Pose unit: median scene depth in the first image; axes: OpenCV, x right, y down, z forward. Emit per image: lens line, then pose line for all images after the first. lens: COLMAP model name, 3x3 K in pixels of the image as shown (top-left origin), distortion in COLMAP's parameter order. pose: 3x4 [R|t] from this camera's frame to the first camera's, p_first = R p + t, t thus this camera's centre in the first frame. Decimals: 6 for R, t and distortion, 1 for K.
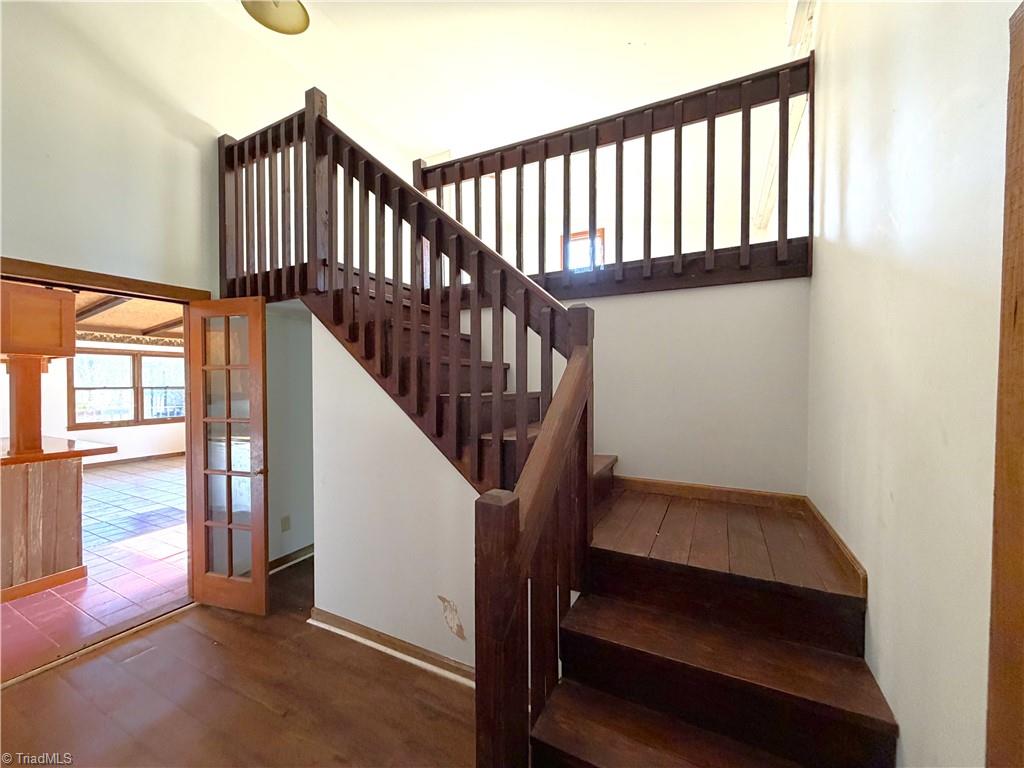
lens RADIAL K [[407.0, 0, 509.6], [0, 407.0, 383.2], [0, 0, 1]] dist [-0.000964, 0.000169]
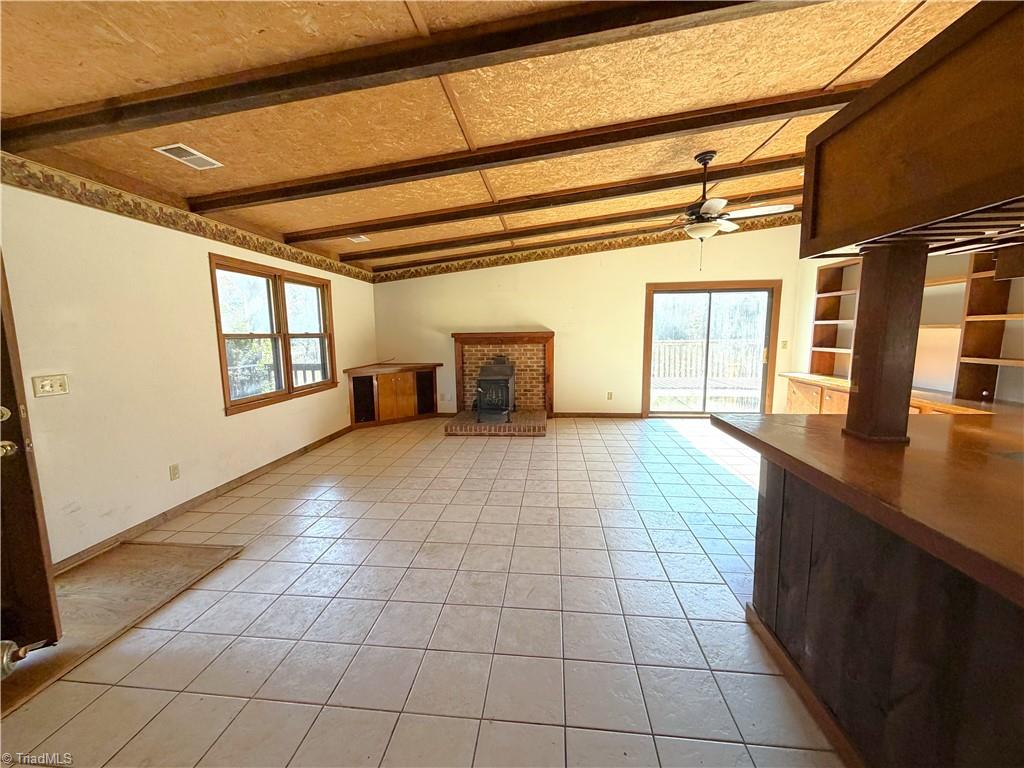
lens RADIAL K [[407.0, 0, 515.4], [0, 407.0, 385.5], [0, 0, 1]] dist [-0.000964, 0.000169]
pose [[0.928791, -0.054799, 0.366530, -0.826179], [0.008204, 0.991805, 0.127493, 0.011307], [-0.370513, -0.115408, 0.921629, 0.328643]]
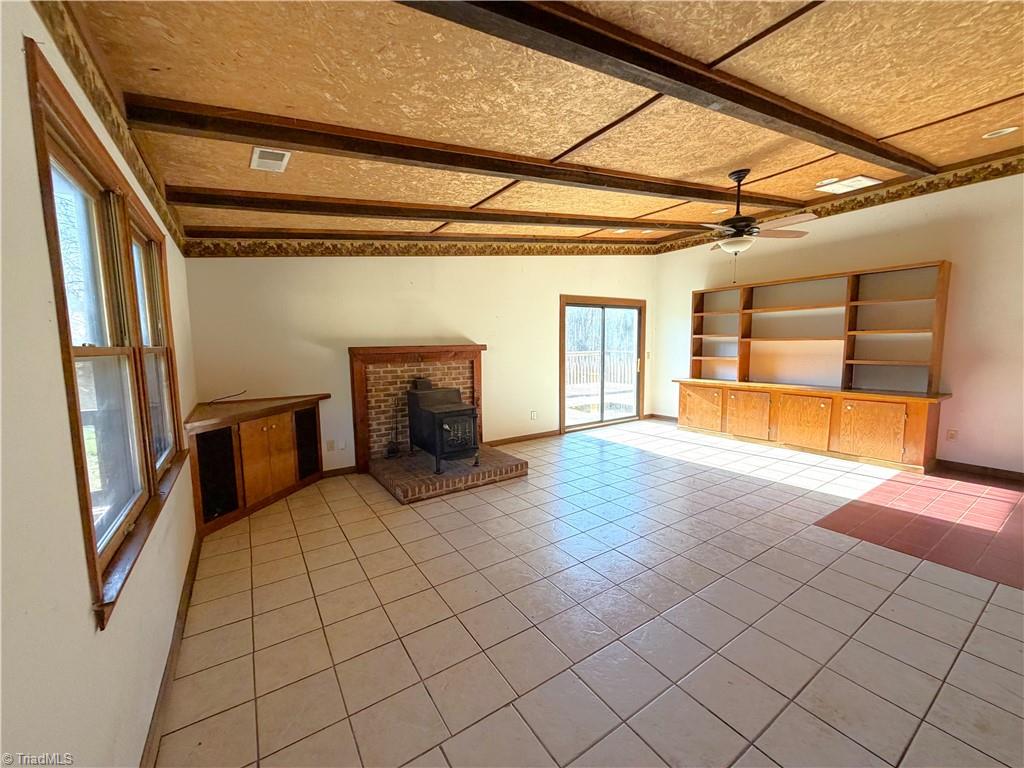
lens RADIAL K [[407.0, 0, 513.7], [0, 407.0, 384.8], [0, 0, 1]] dist [-0.000964, 0.000169]
pose [[0.480659, -0.095380, 0.871705, -1.011814], [0.009765, 0.994588, 0.103441, 0.005813], [-0.876853, -0.041207, 0.478989, 0.688588]]
